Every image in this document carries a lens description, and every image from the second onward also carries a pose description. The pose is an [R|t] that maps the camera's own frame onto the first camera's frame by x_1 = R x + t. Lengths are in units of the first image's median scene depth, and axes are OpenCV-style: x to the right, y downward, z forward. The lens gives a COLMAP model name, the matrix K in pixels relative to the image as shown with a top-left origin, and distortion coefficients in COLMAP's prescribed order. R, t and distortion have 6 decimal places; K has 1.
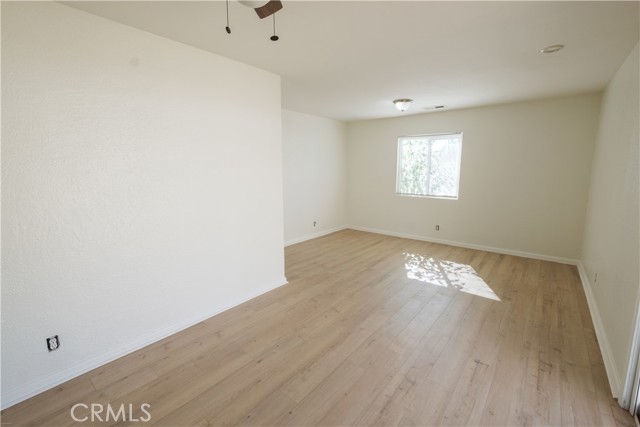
lens RADIAL K [[283.8, 0, 316.3], [0, 283.8, 209.4], [0, 0, 1]] dist [0.001138, -0.001844]
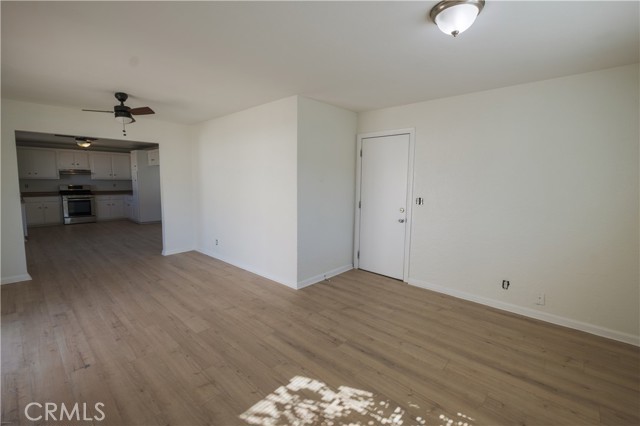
lens RADIAL K [[283.8, 0, 312.5], [0, 283.8, 200.2], [0, 0, 1]] dist [0.001138, -0.001844]
pose [[-0.070655, 0.076381, -0.994572, 0.887430], [-0.154956, 0.984120, 0.086587, -0.156371], [0.985392, 0.160232, -0.057698, 1.059686]]
